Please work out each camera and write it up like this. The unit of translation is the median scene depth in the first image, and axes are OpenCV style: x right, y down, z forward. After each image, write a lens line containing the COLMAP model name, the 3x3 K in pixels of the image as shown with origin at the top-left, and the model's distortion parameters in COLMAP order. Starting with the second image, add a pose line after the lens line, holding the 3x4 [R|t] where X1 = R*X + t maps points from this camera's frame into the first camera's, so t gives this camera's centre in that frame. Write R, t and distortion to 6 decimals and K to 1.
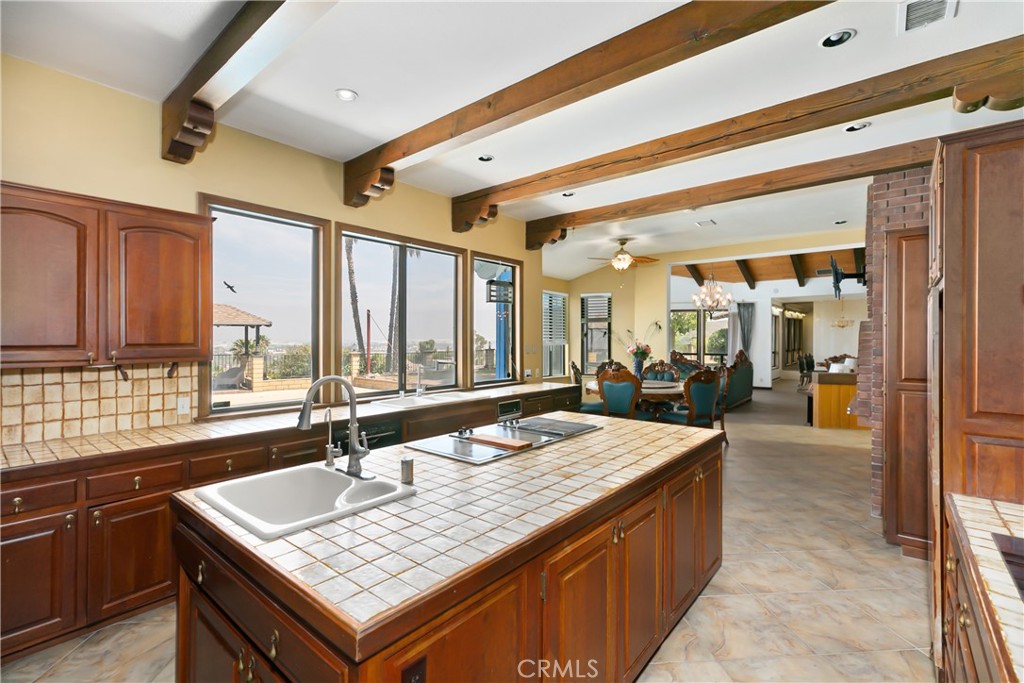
lens RADIAL K [[453.8, 0, 505.6], [0, 453.8, 338.9], [0, 0, 1]] dist [0.003479, 0.000157]
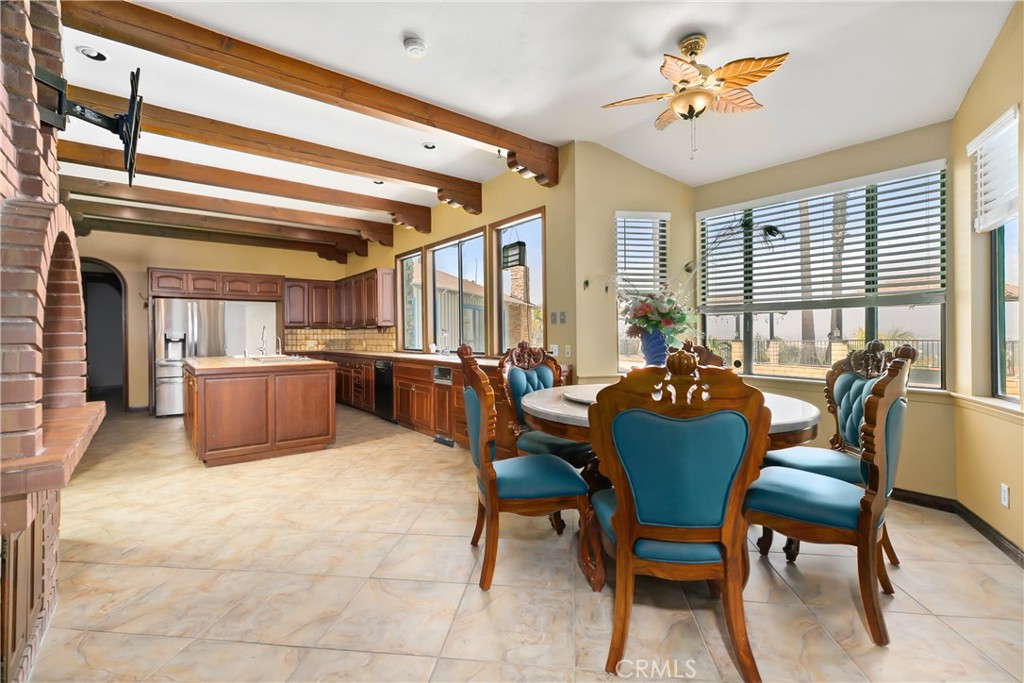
lens RADIAL K [[461.5, 0, 511.0], [0, 461.5, 336.1], [0, 0, 1]] dist [0.002978, 0.000807]
pose [[-0.204956, 0.004265, -0.978762, 1.143532], [0.007723, 0.999966, 0.002741, 0.068669], [0.978741, -0.006997, -0.204982, 1.524423]]
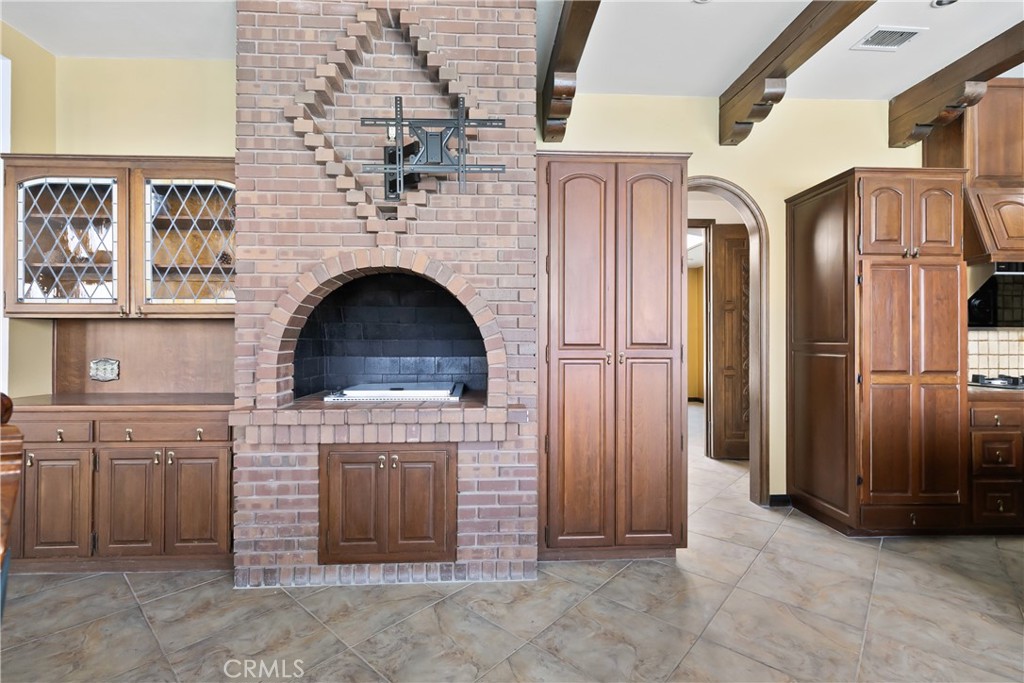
lens RADIAL K [[461.5, 0, 511.0], [0, 461.5, 336.1], [0, 0, 1]] dist [0.002978, 0.000807]
pose [[-0.683597, 0.003188, 0.729853, 0.349858], [-0.002574, 0.999974, -0.006779, 0.064403], [-0.729856, -0.006513, -0.683570, 1.325998]]
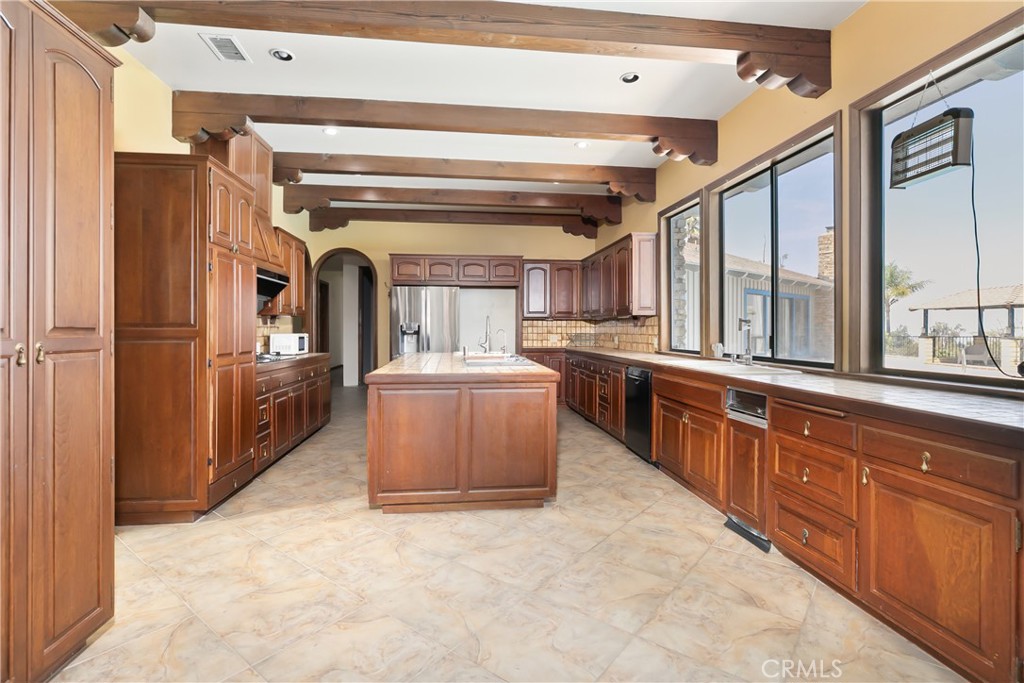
lens RADIAL K [[487.4, 0, 507.9], [0, 487.4, 329.3], [0, 0, 1]] dist [-0.000333, -0.000139]
pose [[-0.685227, -0.002791, -0.728324, 0.706983], [-0.002723, 0.999995, -0.001270, 0.069793], [0.728324, 0.001113, -0.685232, 1.320710]]
